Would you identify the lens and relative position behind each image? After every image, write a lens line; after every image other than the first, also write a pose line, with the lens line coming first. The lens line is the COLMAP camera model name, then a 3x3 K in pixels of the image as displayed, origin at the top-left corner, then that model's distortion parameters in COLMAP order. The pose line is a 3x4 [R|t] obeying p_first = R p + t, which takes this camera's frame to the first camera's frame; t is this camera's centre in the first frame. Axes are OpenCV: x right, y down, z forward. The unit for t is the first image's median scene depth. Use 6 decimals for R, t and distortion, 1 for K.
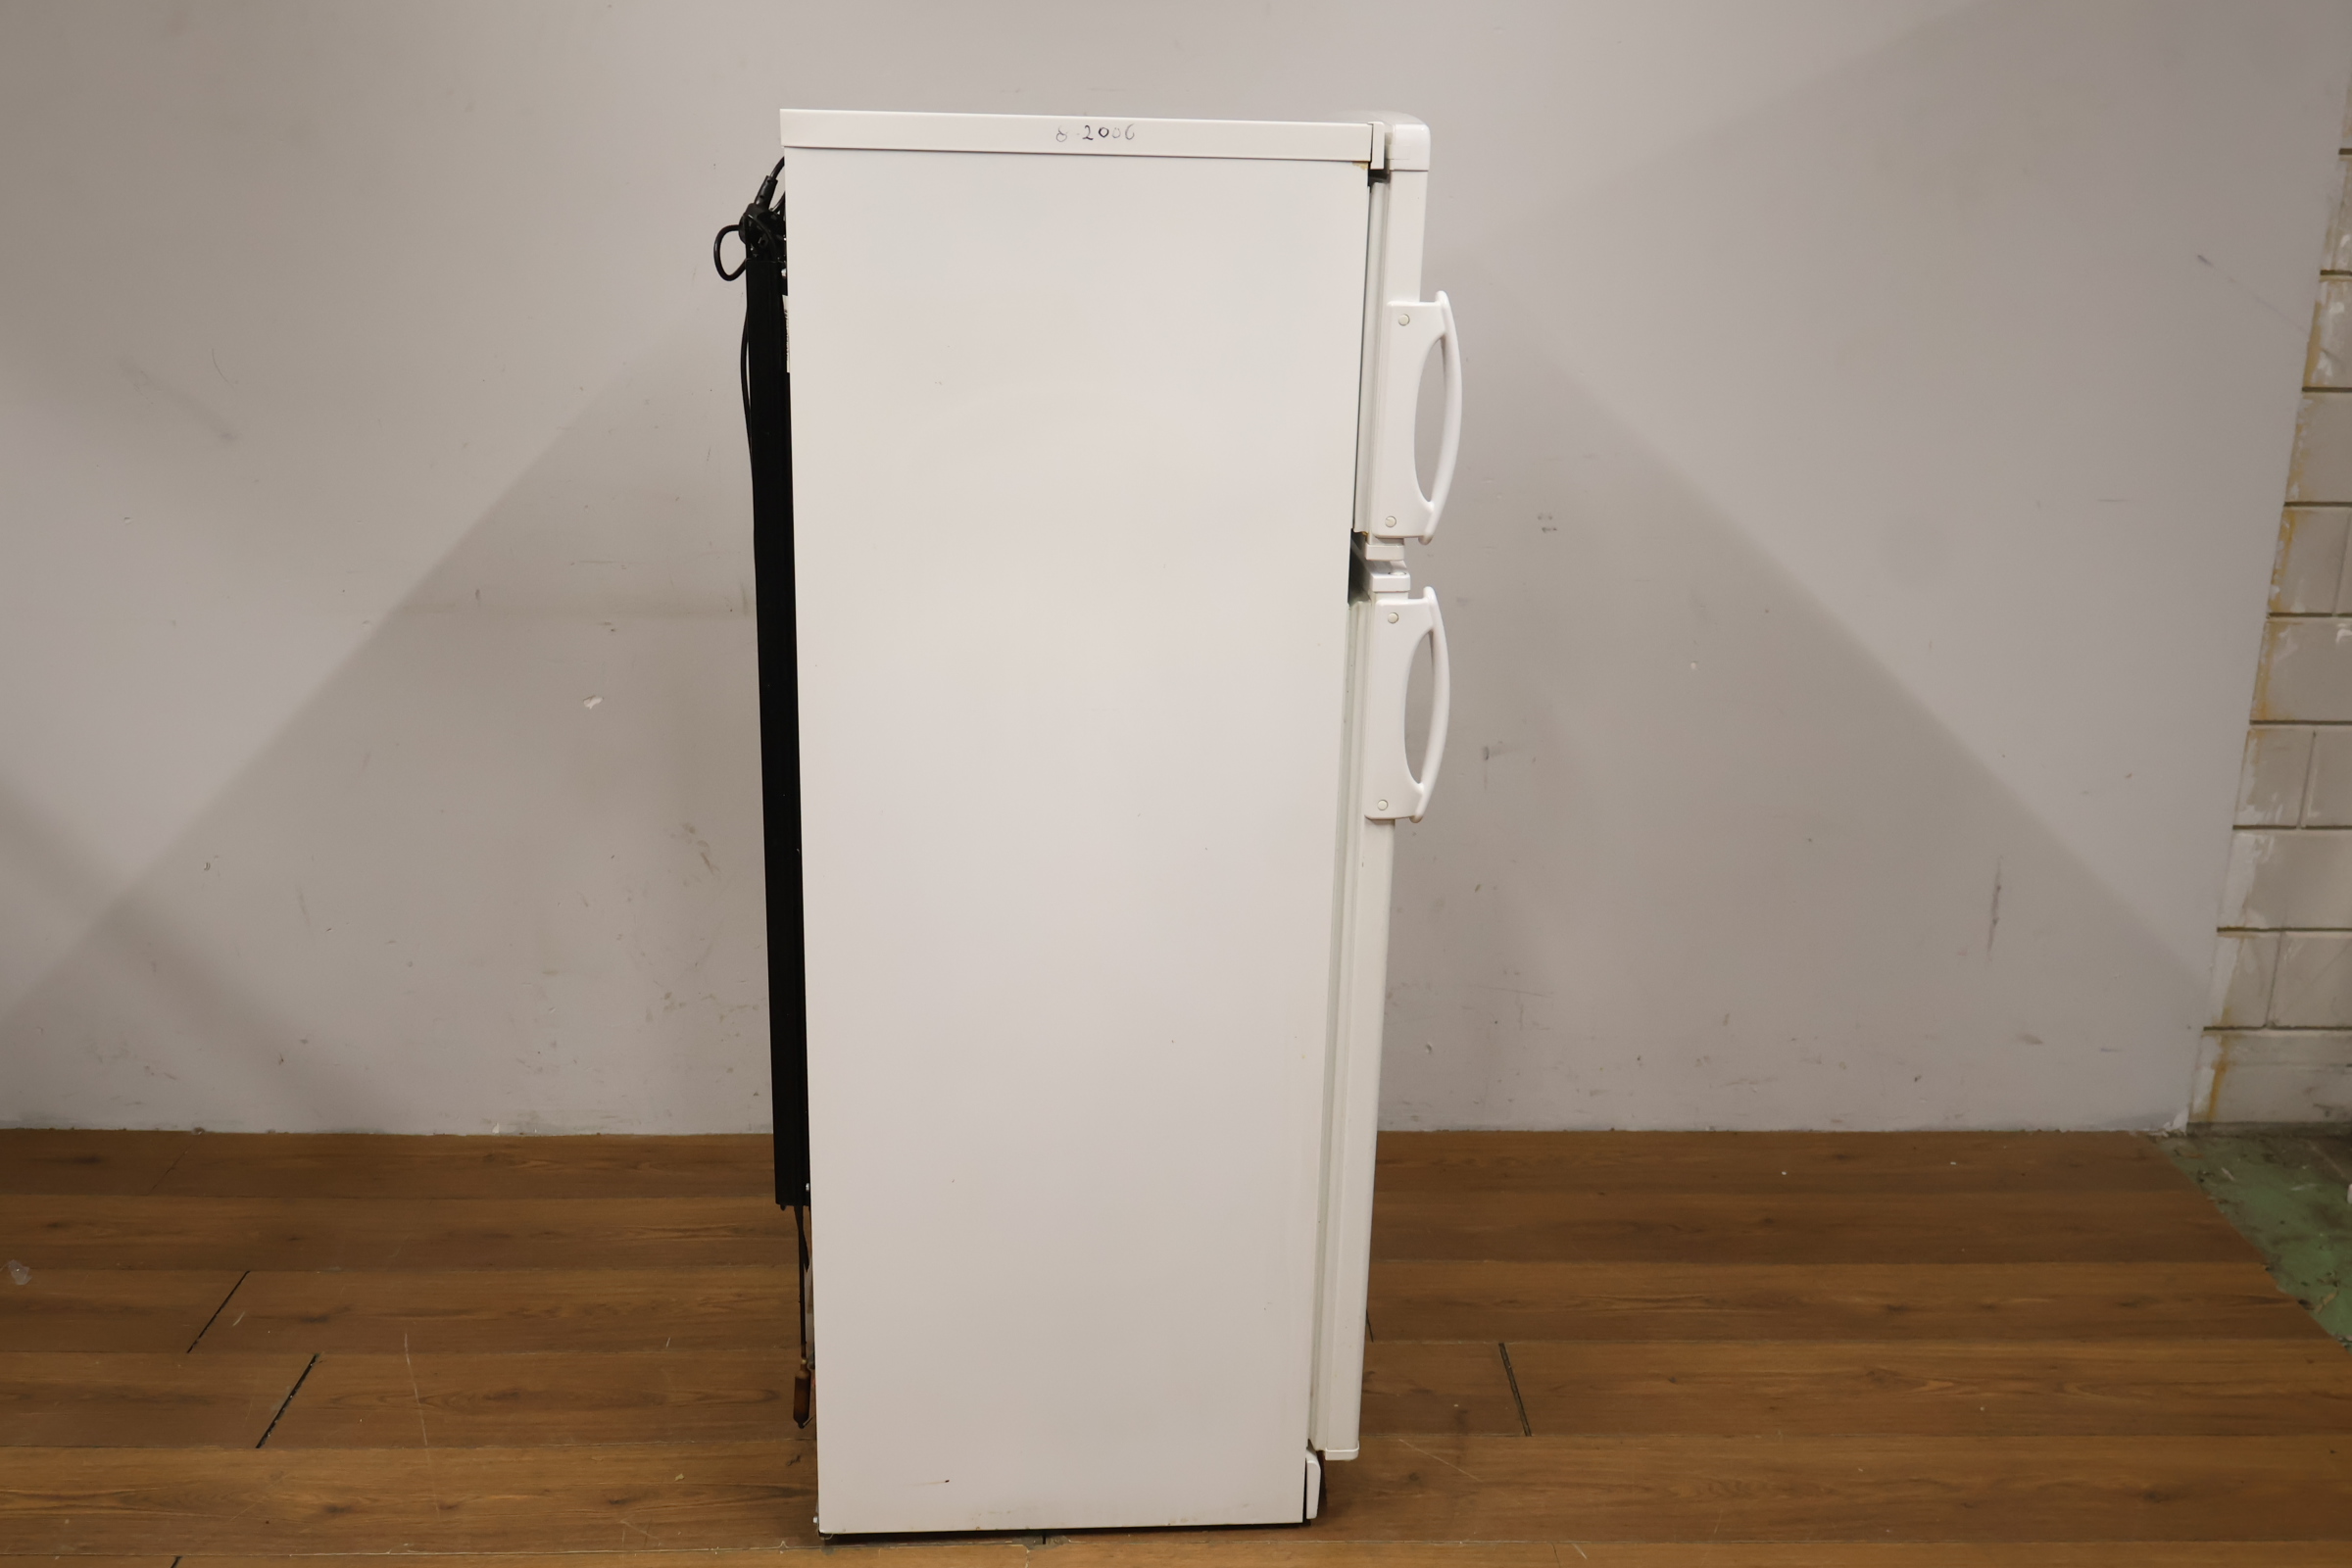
lens RADIAL K [[2207.7, 0, 1183.5], [0, 2207.7, 778.0], [0, 0, 1]] dist [-0.008985, 0.004908]
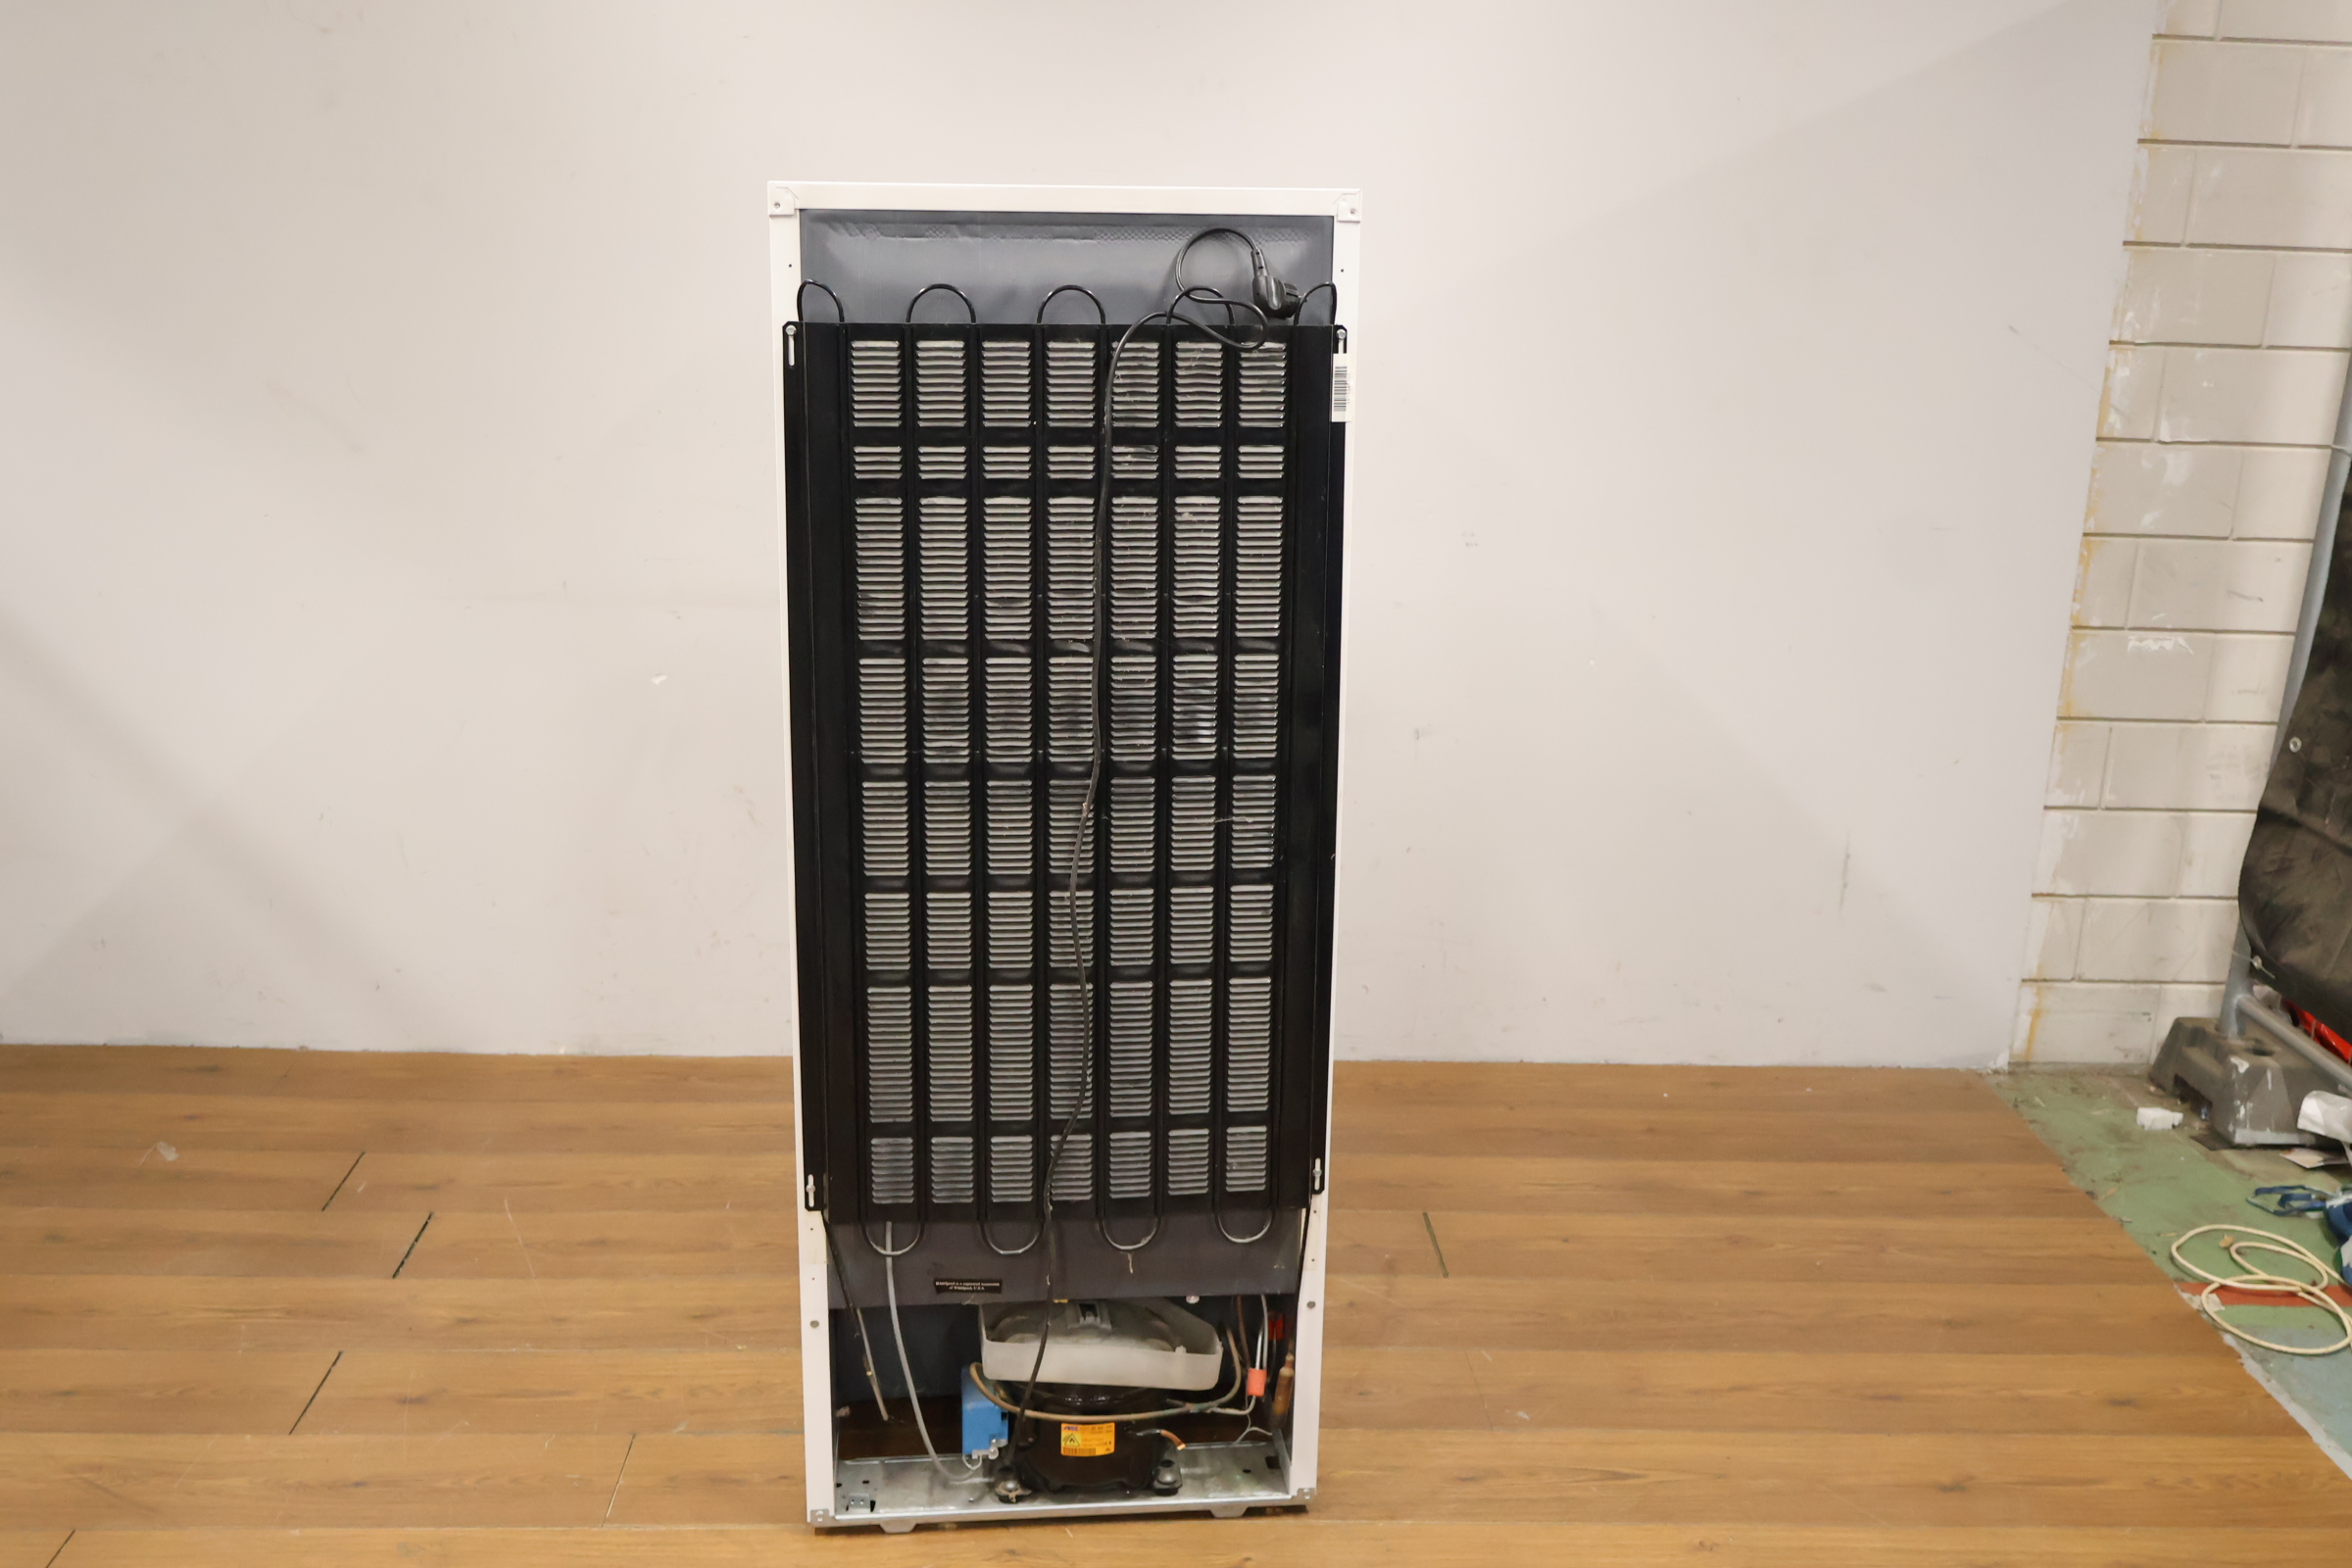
lens RADIAL K [[2209.5, 0, 1171.3], [0, 2209.5, 787.3], [0, 0, 1]] dist [-0.005644, 0.000725]
pose [[0.999573, 0.014118, 0.025564, -0.025476], [-0.013410, 0.999527, -0.027673, 0.053858], [-0.025943, 0.027319, 0.999290, -0.187043]]
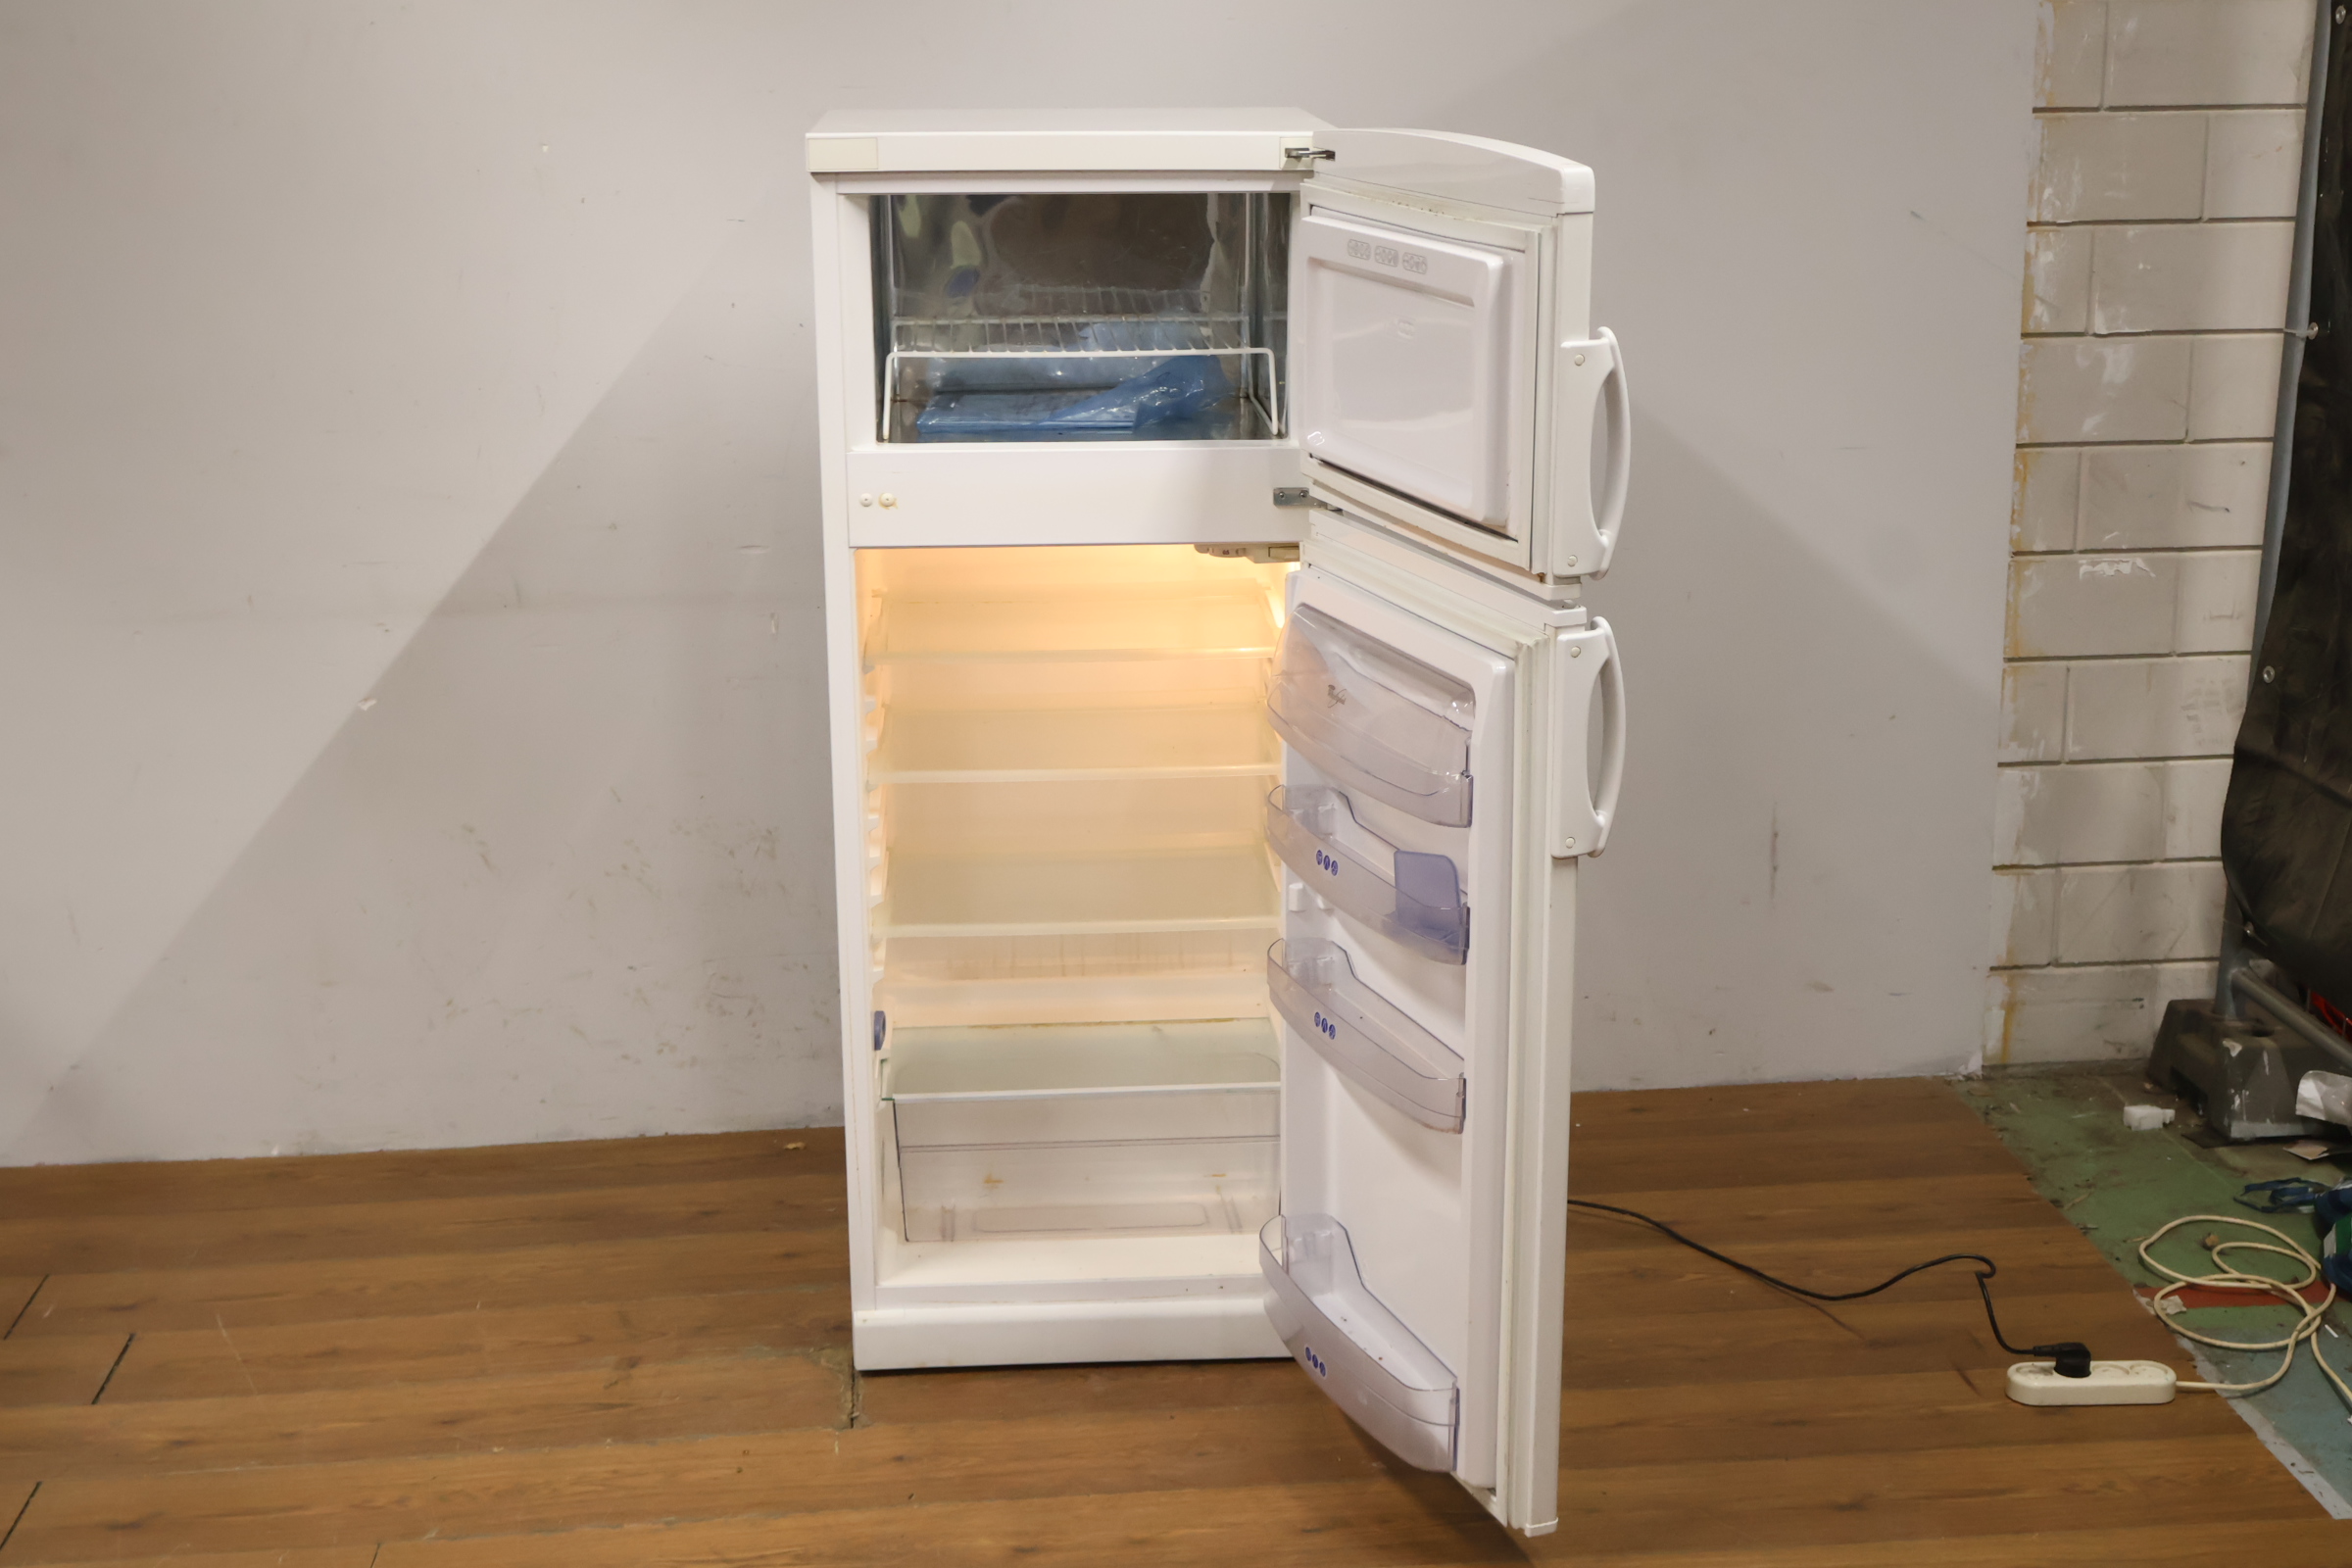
lens RADIAL K [[2987.7, 0, 1173.9], [0, 2987.7, 789.2], [0, 0, 1]] dist [-0.010911, -0.007333]
pose [[0.997609, -0.041594, 0.055193, 0.020628], [0.044111, 0.998004, -0.045201, 0.084140], [-0.053203, 0.047528, 0.997452, -0.377852]]
